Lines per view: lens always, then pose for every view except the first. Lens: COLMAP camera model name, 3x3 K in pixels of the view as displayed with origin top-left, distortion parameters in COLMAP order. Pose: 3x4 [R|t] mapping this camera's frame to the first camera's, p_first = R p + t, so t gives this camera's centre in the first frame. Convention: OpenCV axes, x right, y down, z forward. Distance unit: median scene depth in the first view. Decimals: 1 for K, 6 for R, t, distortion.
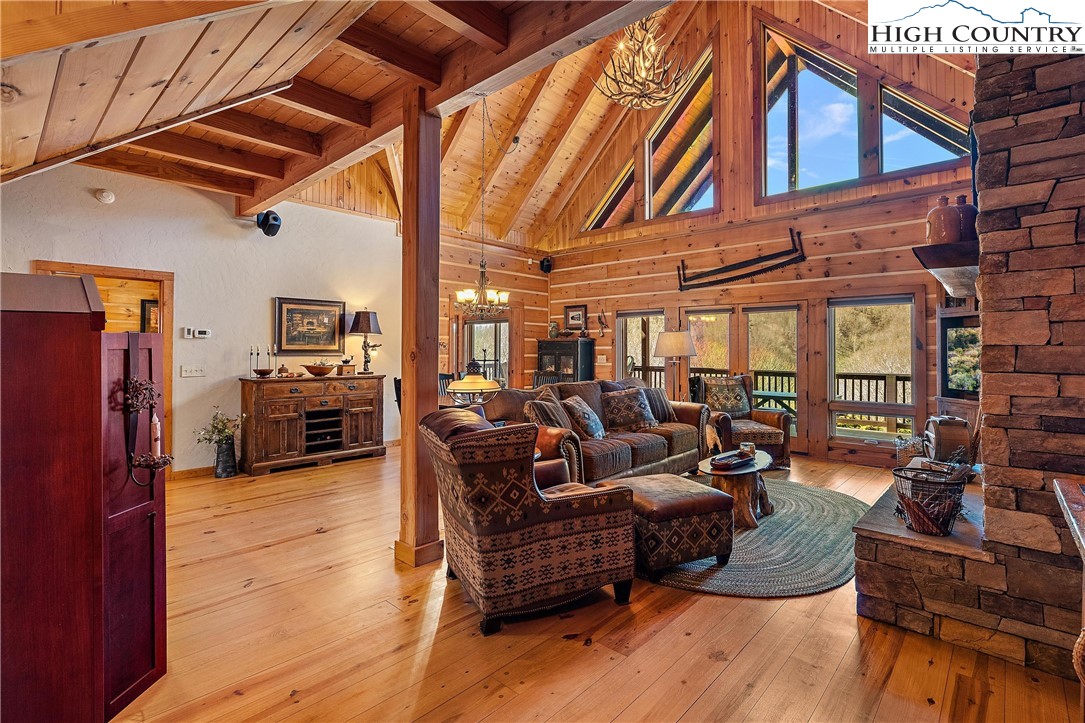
lens RADIAL K [[497.7, 0, 536.1], [0, 497.7, 344.2], [0, 0, 1]] dist [-0.002955, 0.000308]
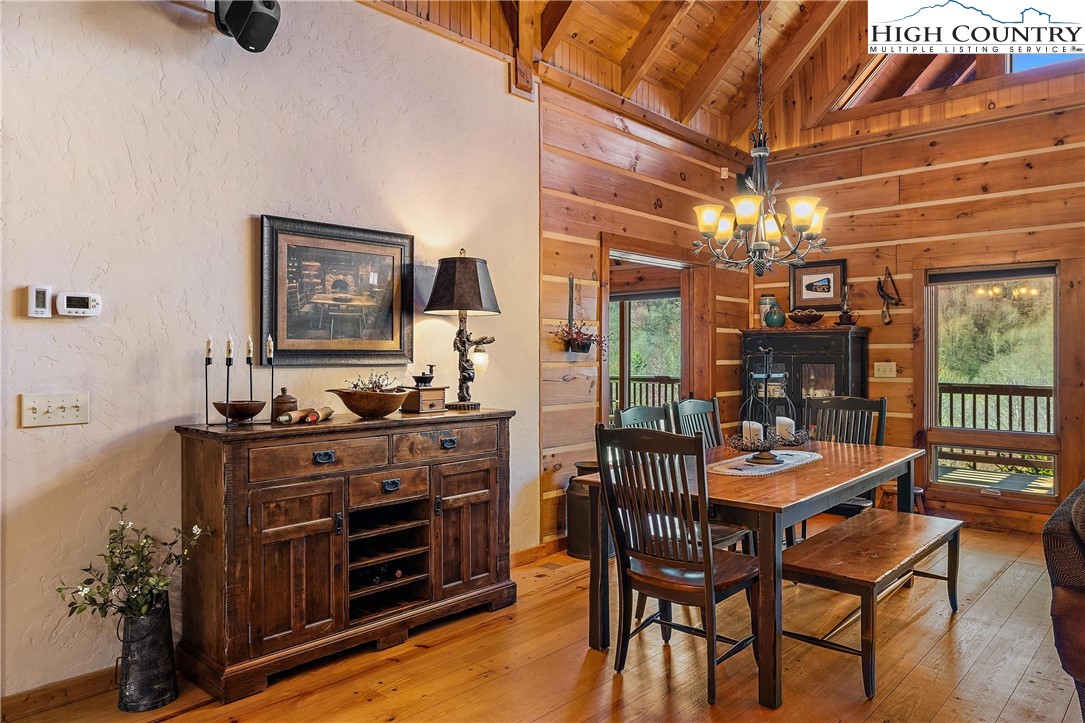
lens RADIAL K [[719.1, 0, 540.4], [0, 719.1, 356.9], [0, 0, 1]] dist [-0.007049, 0.006278]
pose [[0.999994, -0.002433, 0.002443, -0.289229], [0.002392, 0.999855, 0.016832, 0.006854], [-0.002484, -0.016826, 0.999855, 0.410003]]
